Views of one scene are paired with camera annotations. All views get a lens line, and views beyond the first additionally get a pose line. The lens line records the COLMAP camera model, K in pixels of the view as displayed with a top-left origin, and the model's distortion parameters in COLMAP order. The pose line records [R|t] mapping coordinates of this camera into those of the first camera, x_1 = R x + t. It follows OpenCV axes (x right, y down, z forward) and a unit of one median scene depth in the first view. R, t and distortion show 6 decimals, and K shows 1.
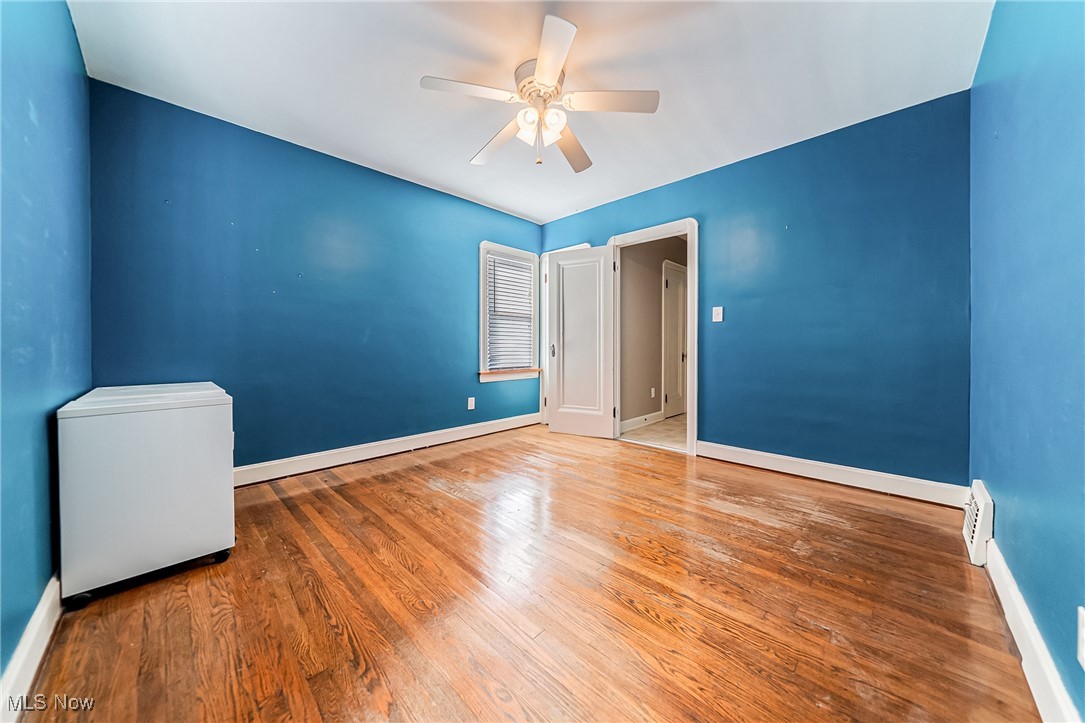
lens RADIAL K [[366.3, 0, 541.7], [0, 366.3, 353.0], [0, 0, 1]] dist [-0.000945, -0.000030]
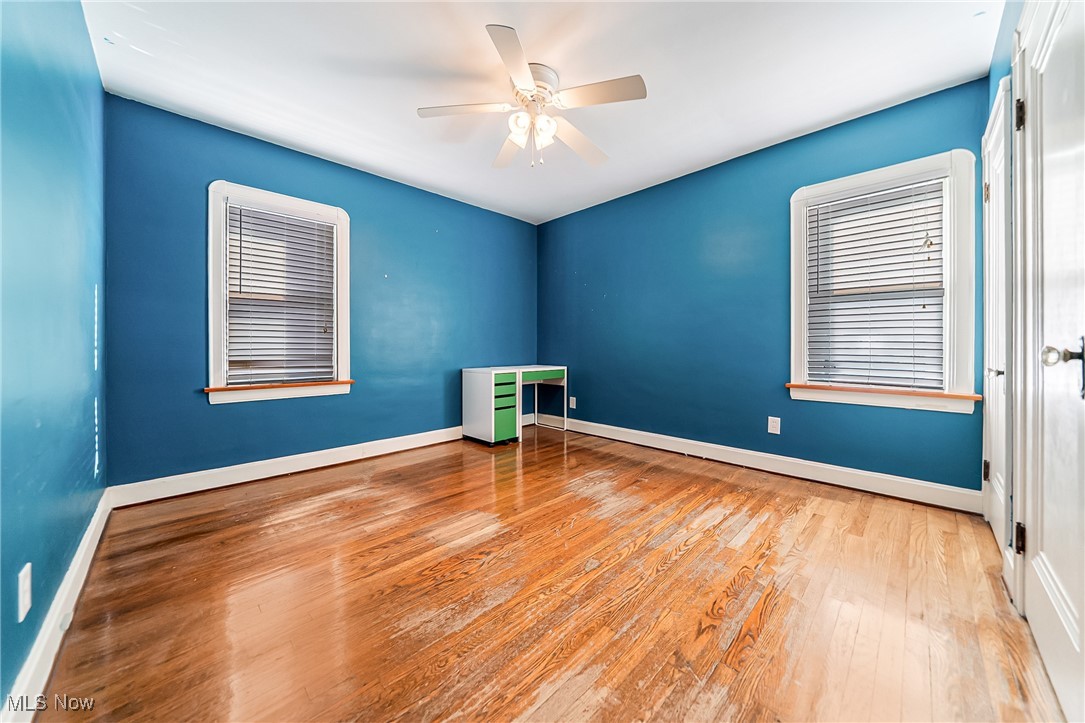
lens RADIAL K [[382.0, 0, 547.9], [0, 382.0, 337.0], [0, 0, 1]] dist [-0.002335, -0.000054]
pose [[-0.009183, -0.021830, -0.999720, 0.819592], [-0.017443, 0.999613, -0.021668, -0.017059], [0.999806, 0.017239, -0.009560, 0.811159]]
